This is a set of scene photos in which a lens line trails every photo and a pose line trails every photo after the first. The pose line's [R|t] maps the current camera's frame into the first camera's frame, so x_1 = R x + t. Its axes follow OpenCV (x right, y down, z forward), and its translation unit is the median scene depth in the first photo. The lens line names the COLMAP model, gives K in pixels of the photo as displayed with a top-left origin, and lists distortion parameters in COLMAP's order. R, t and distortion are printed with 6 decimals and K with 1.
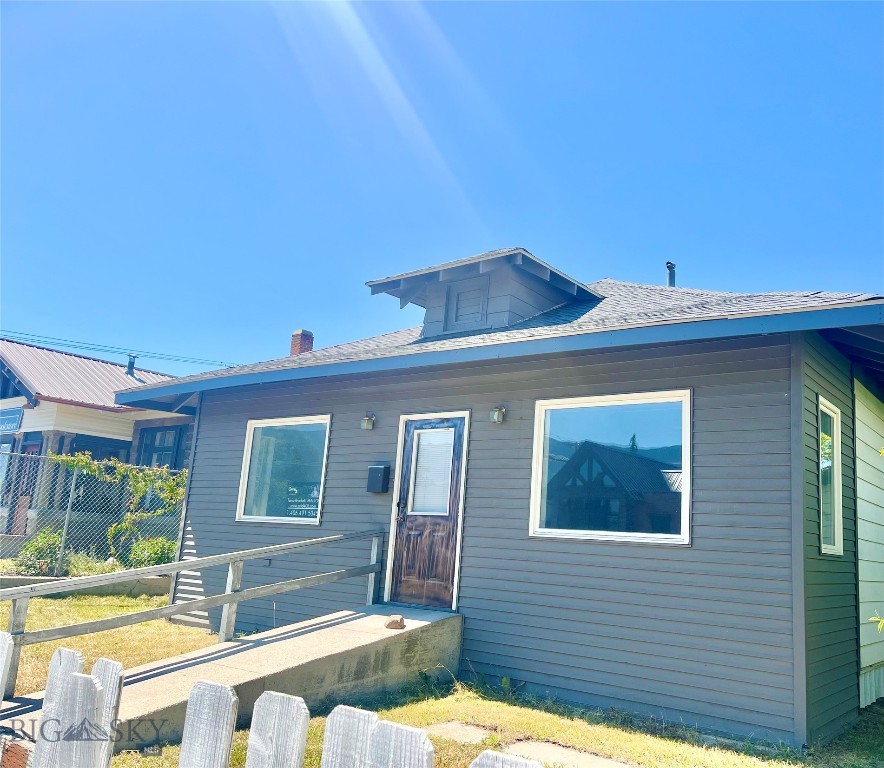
lens RADIAL K [[768.2, 0, 442.0], [0, 768.2, 384.0], [0, 0, 1]] dist [0.095302, 0.000891]
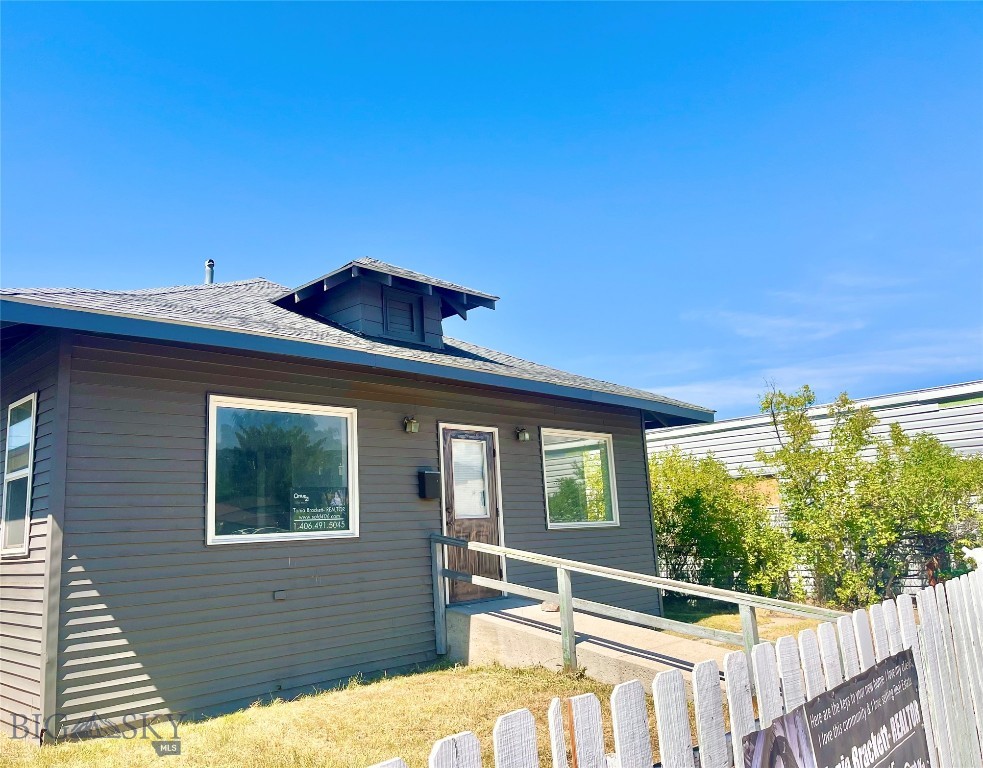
lens RADIAL K [[786.3, 0, 491.5], [0, 786.3, 384.0], [0, 0, 1]] dist [0.100141, 0.001325]
pose [[0.129997, 0.129122, 0.983071, -1.083926], [-0.134961, 0.984561, -0.111471, 0.097719], [-0.982286, -0.118185, 0.145417, 0.786932]]
